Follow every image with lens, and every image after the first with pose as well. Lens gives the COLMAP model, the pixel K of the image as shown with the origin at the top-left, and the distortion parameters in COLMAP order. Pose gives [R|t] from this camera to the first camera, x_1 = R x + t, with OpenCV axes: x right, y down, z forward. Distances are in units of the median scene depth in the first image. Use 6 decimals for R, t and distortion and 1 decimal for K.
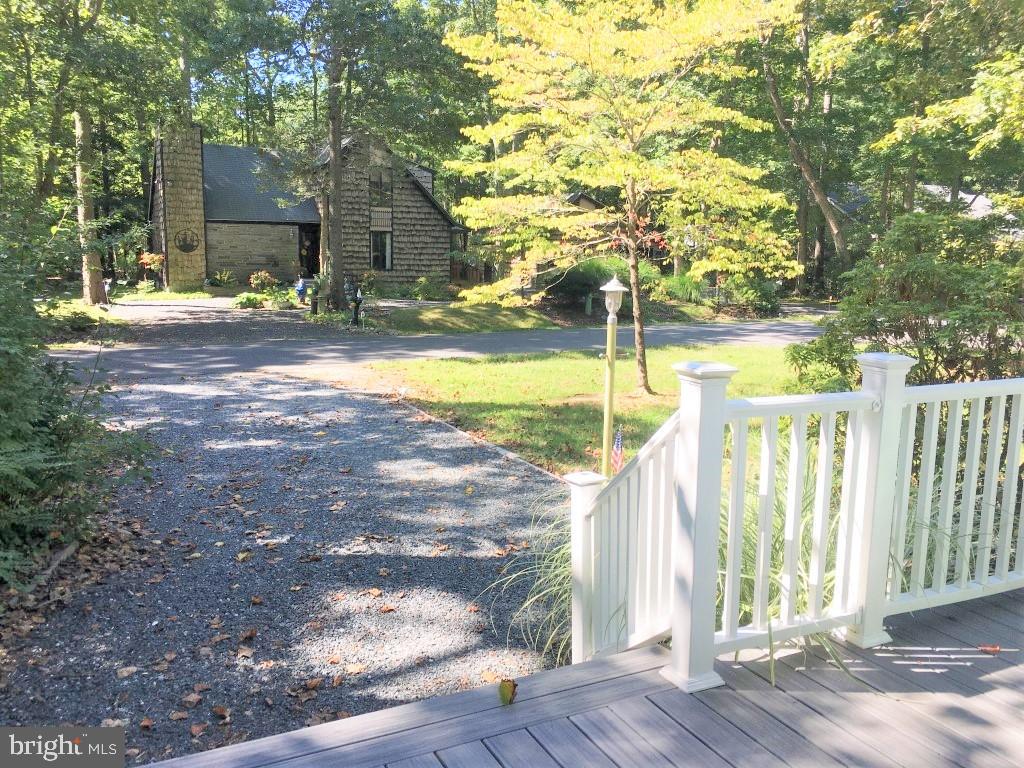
lens RADIAL K [[877.2, 0, 511.9], [0, 877.2, 382.4], [0, 0, 1]] dist [0.080964, -0.114114]
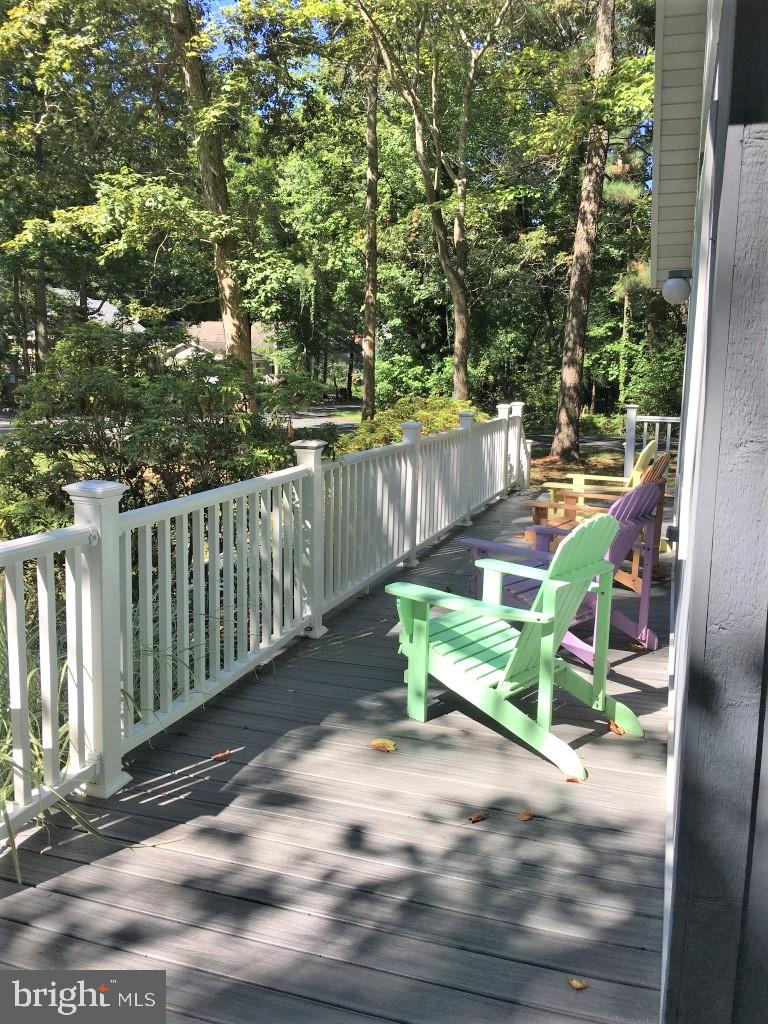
lens RADIAL K [[877.2, 0, 375.6], [0, 877.2, 510.6], [0, 0, 1]] dist [0.080964, -0.114114]
pose [[0.717589, -0.118551, 0.686303, -0.002465], [0.097409, 0.992805, 0.069646, -0.026684], [-0.689621, 0.016875, 0.723974, 0.096613]]
